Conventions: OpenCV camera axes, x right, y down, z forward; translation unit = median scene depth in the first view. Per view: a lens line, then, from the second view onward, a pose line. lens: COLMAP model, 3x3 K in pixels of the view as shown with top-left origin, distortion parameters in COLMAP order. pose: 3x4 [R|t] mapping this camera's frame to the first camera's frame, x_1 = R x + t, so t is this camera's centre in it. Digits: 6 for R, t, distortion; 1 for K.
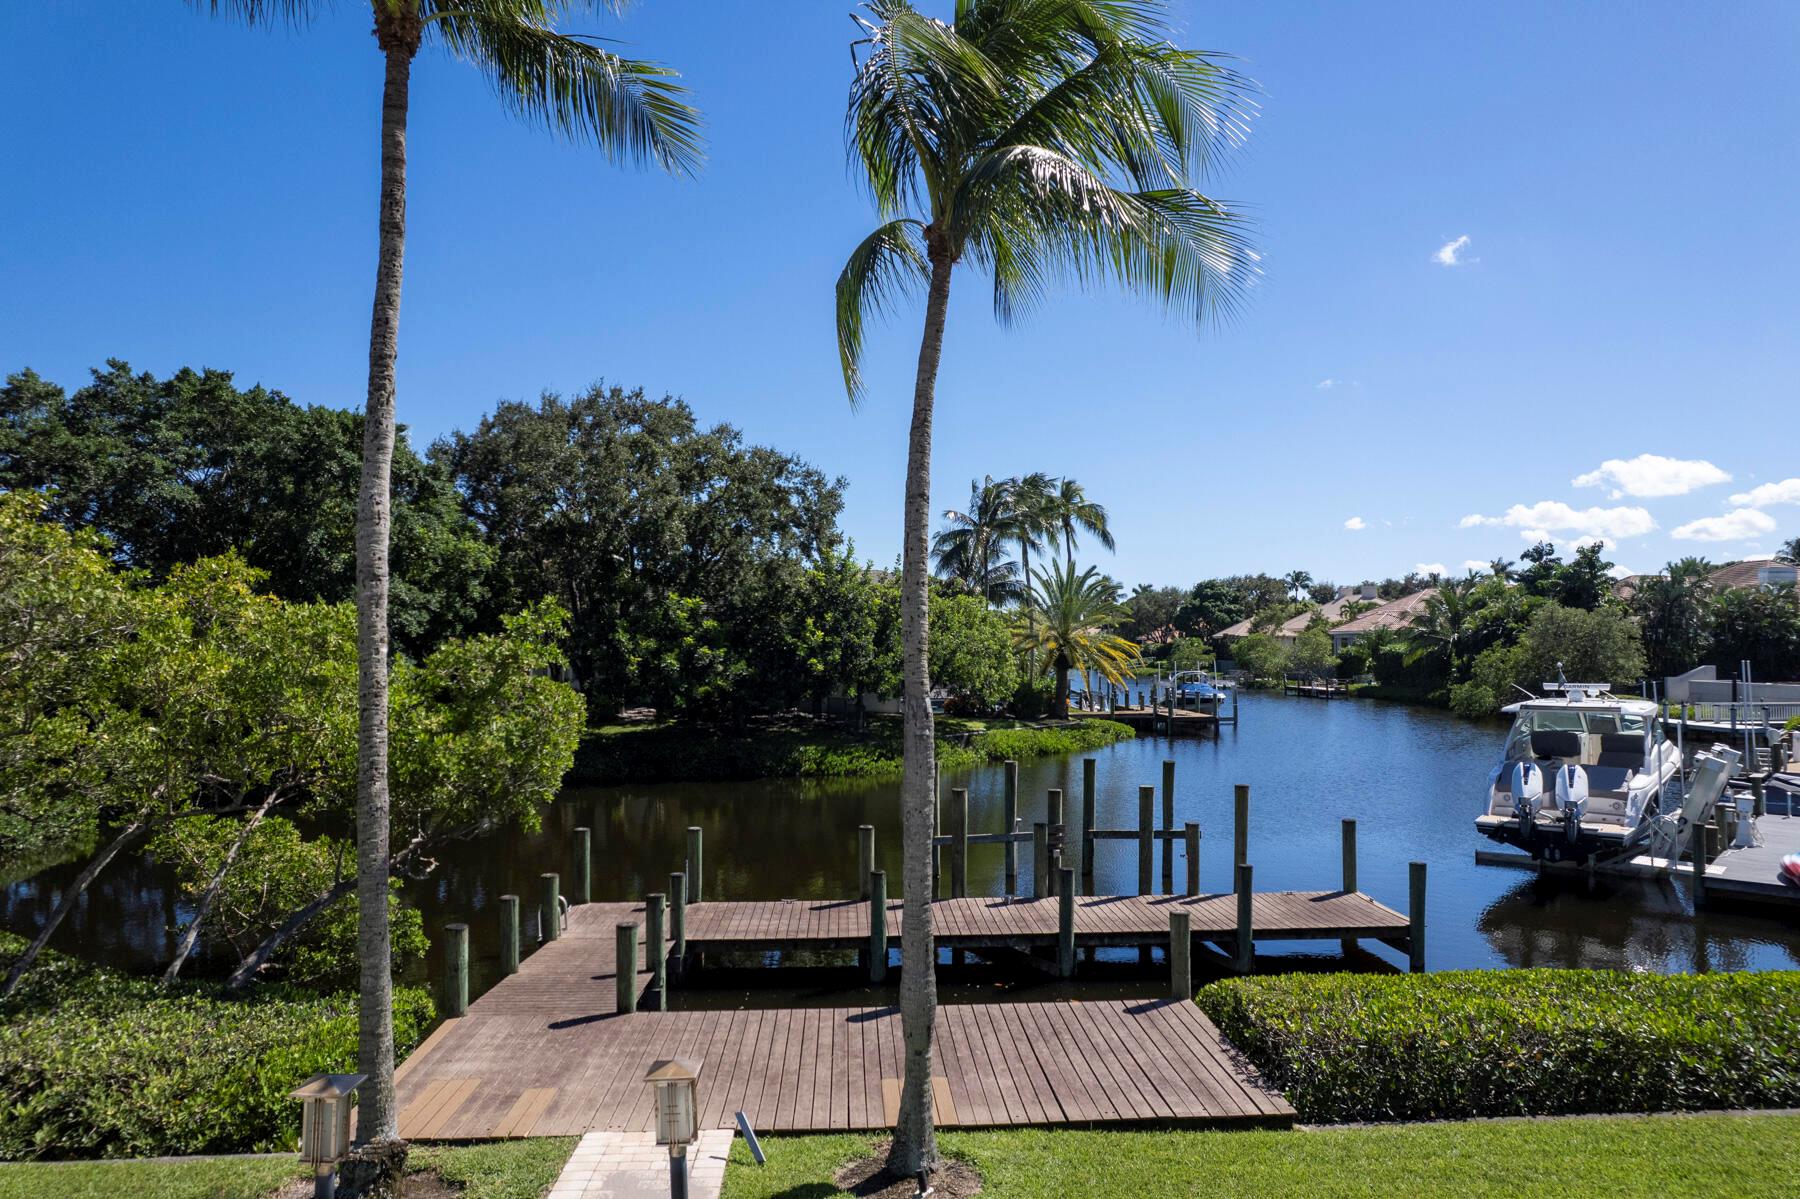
lens RADIAL K [[1126.1, 0, 900.0], [0, 1126.1, 599.5], [0, 0, 1]] dist [-0.039473, 0.000590]
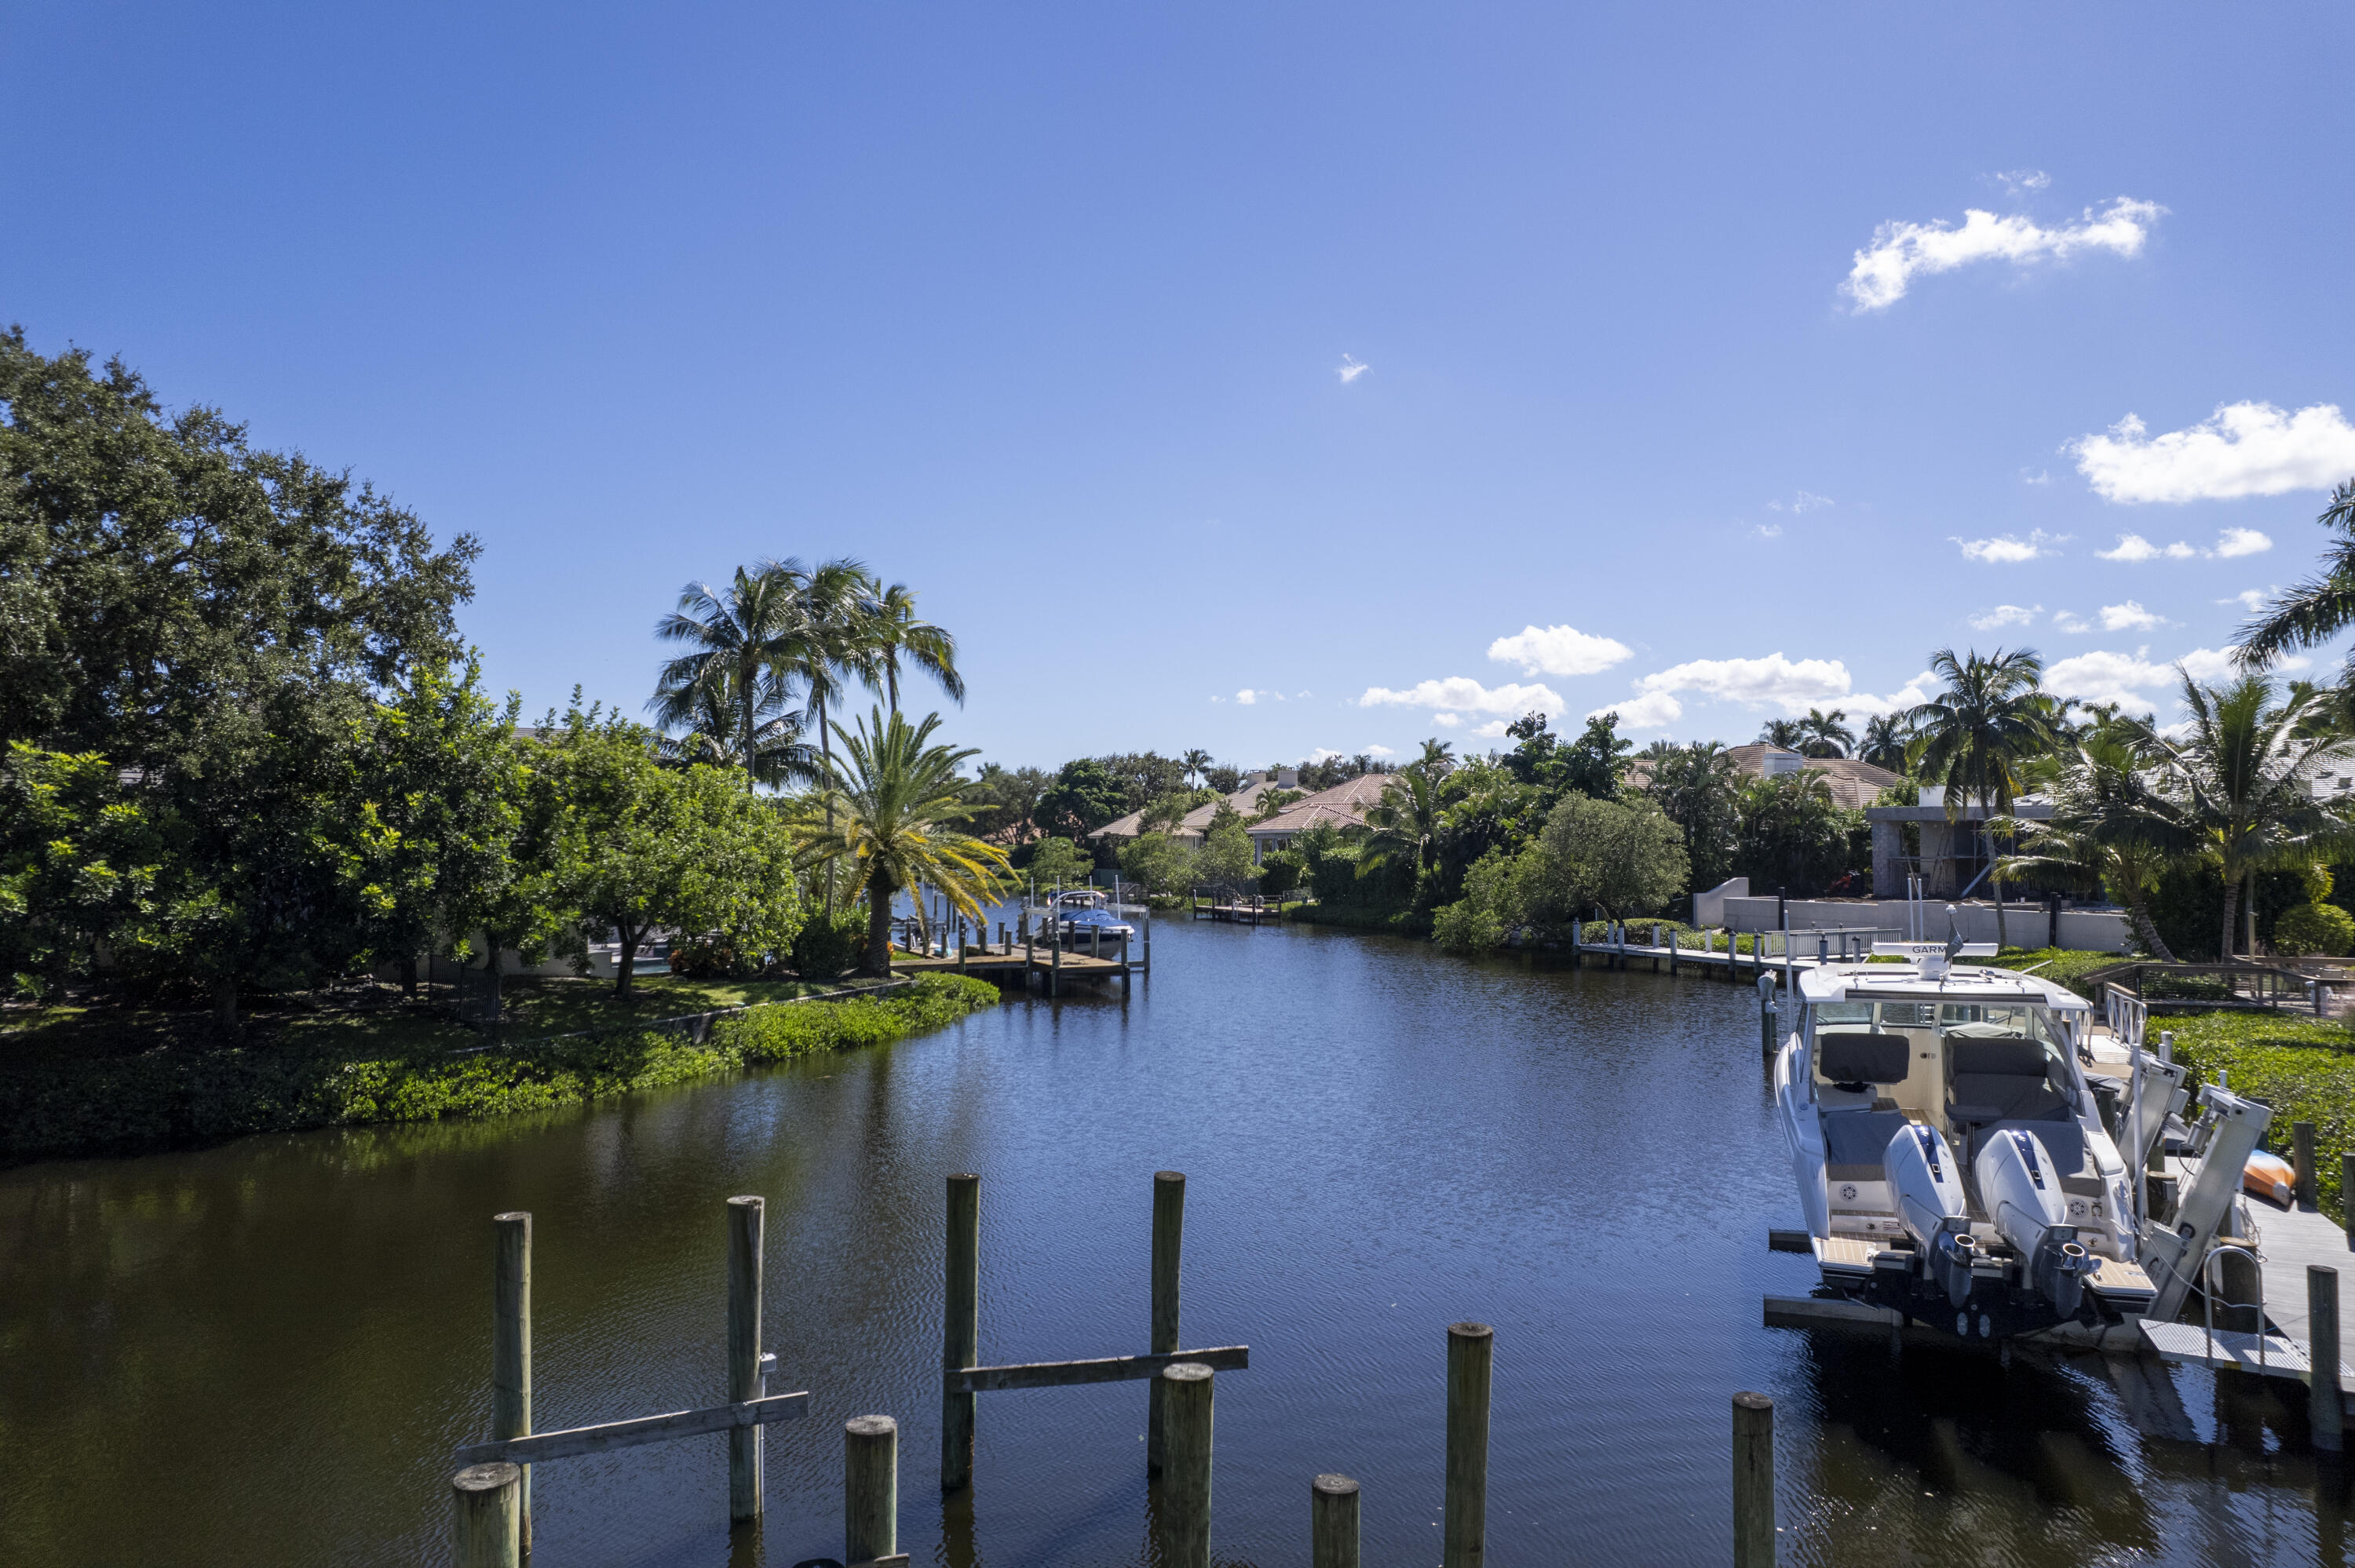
lens RADIAL K [[1473.1, 0, 1177.5], [0, 1473.1, 784.0], [0, 0, 1]] dist [-0.039473, 0.000590]
pose [[0.941446, 0.013736, 0.336884, 0.027138], [-0.013401, 0.999905, -0.003319, 0.004294], [-0.336898, -0.001390, 0.941540, 0.201899]]
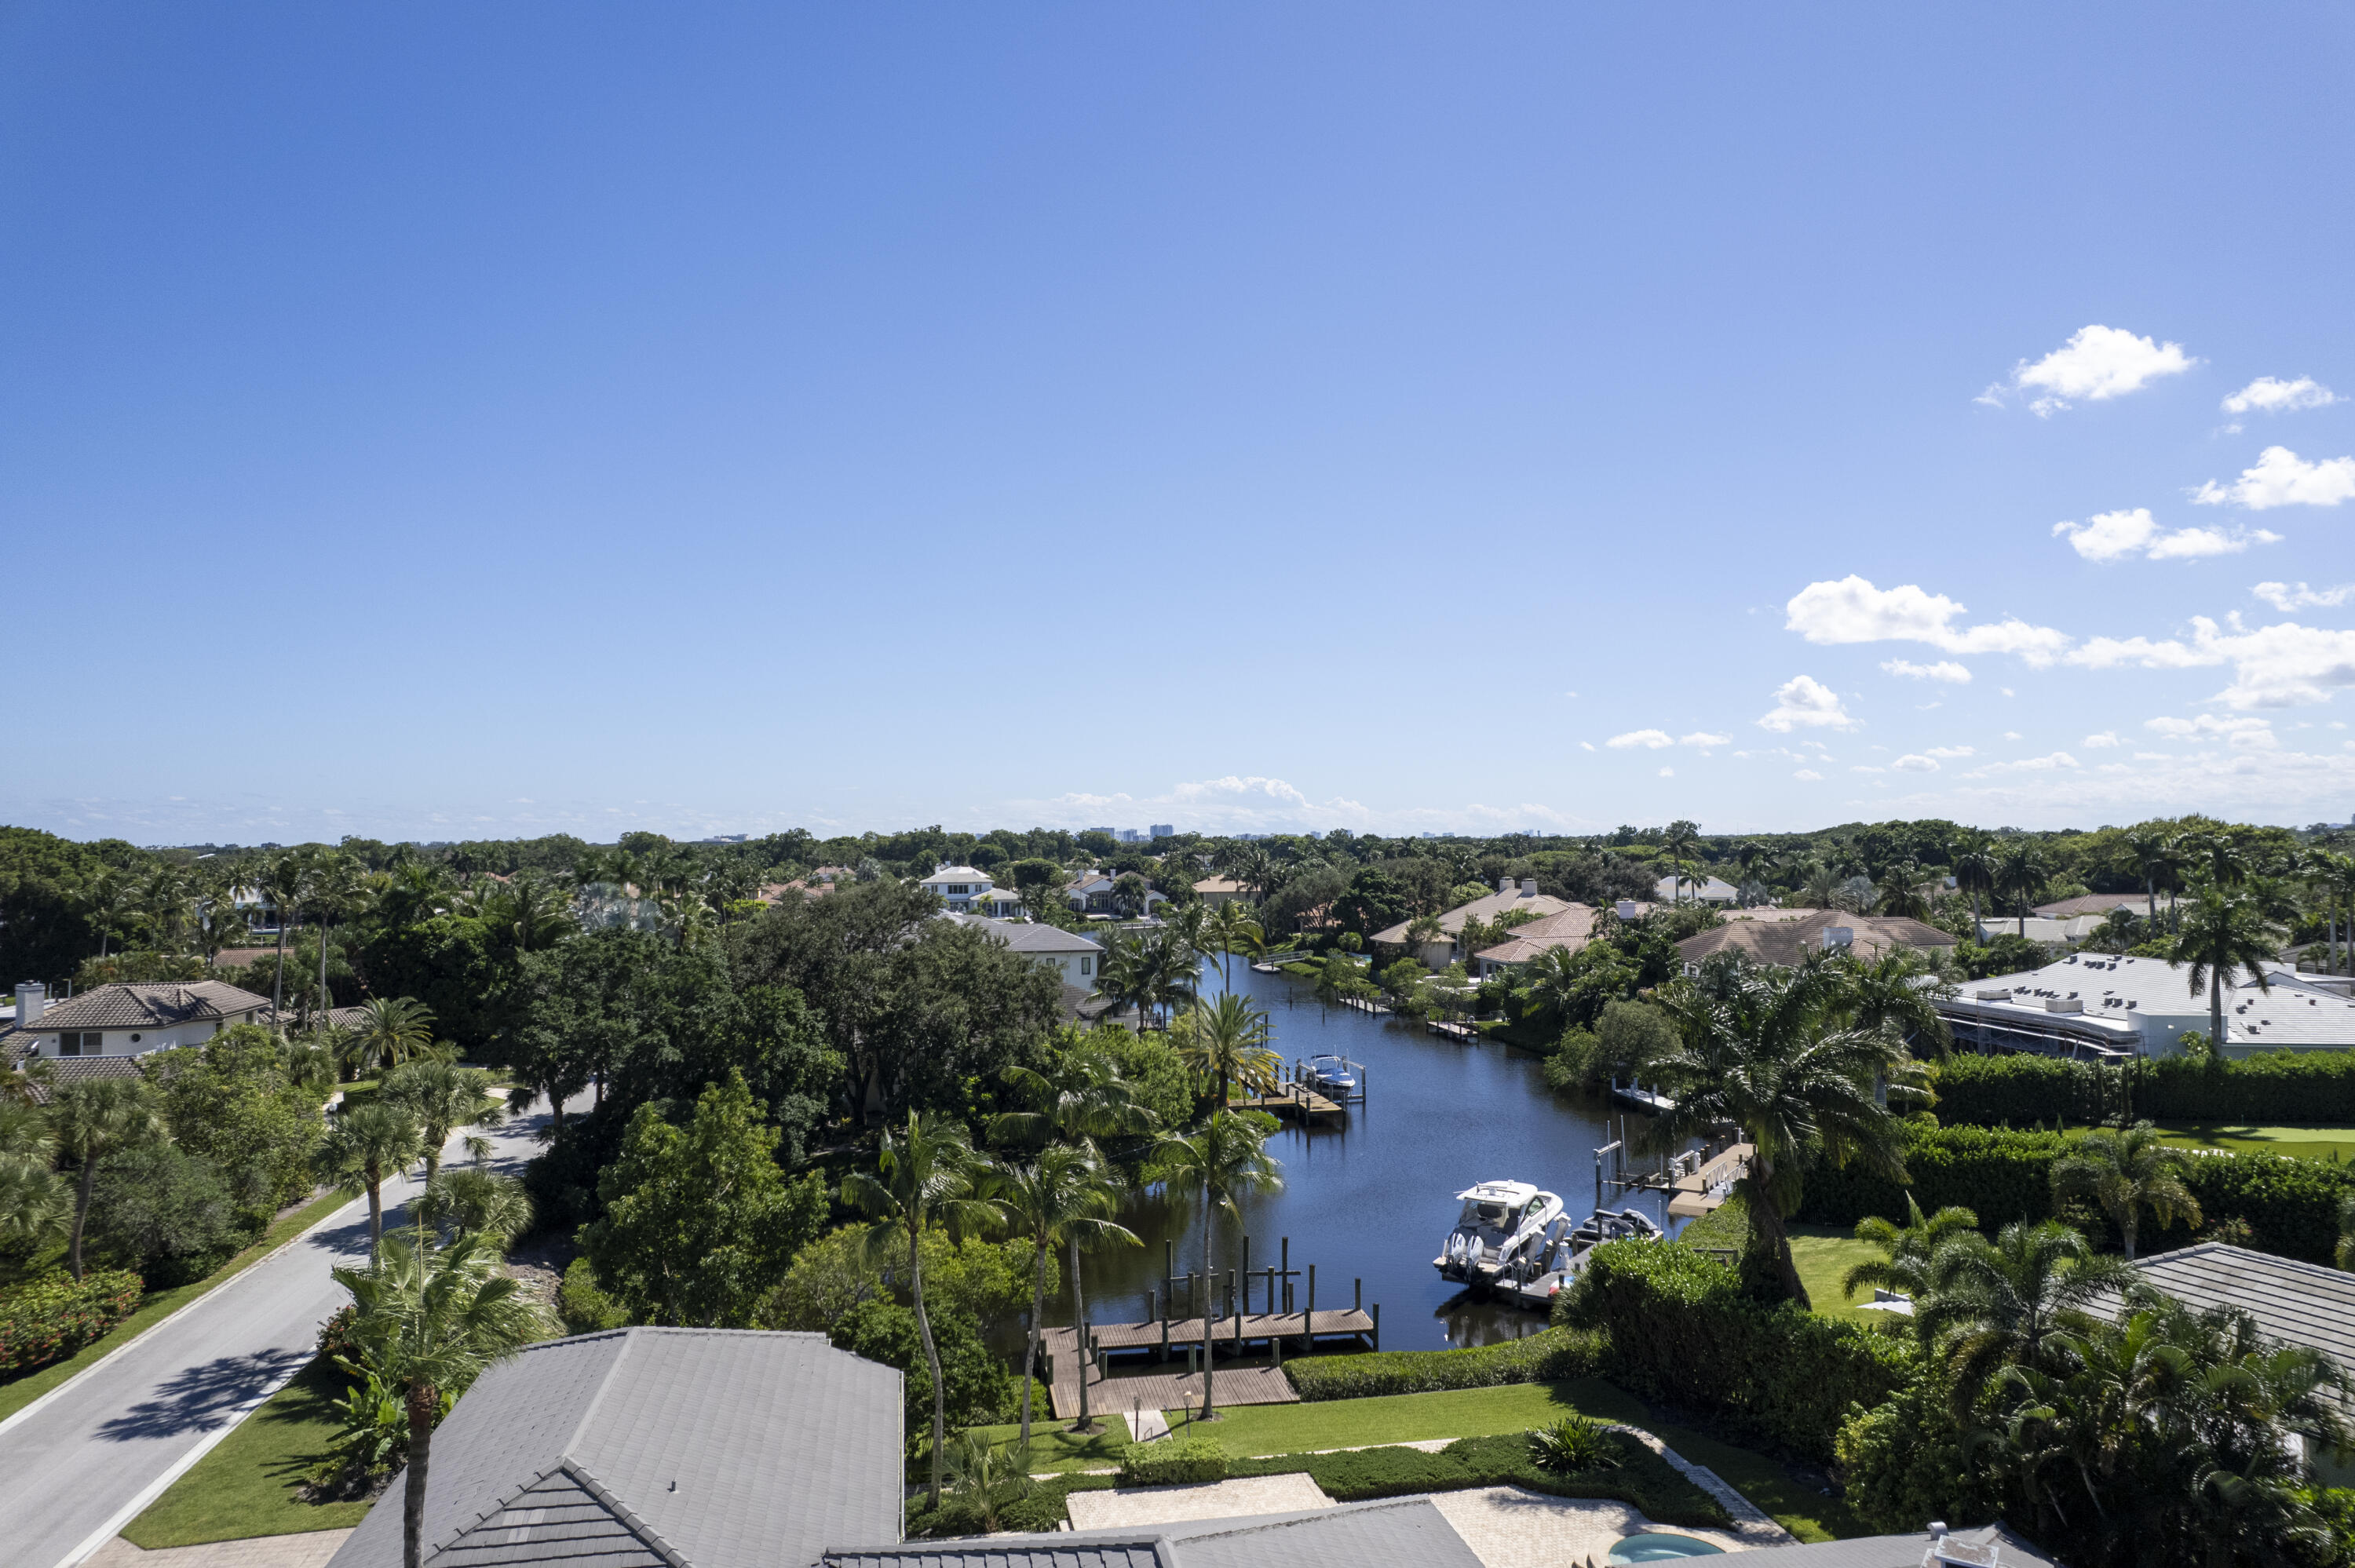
lens RADIAL K [[1512.3, 0, 1179.8], [0, 1512.3, 659.6], [0, 0, 1]] dist [-0.000822, 0.000149]
pose [[0.992256, 0.007143, 0.124001, -0.119900], [0.001524, 0.997570, -0.069657, -0.283438], [-0.124197, 0.069306, 0.989834, -0.705173]]
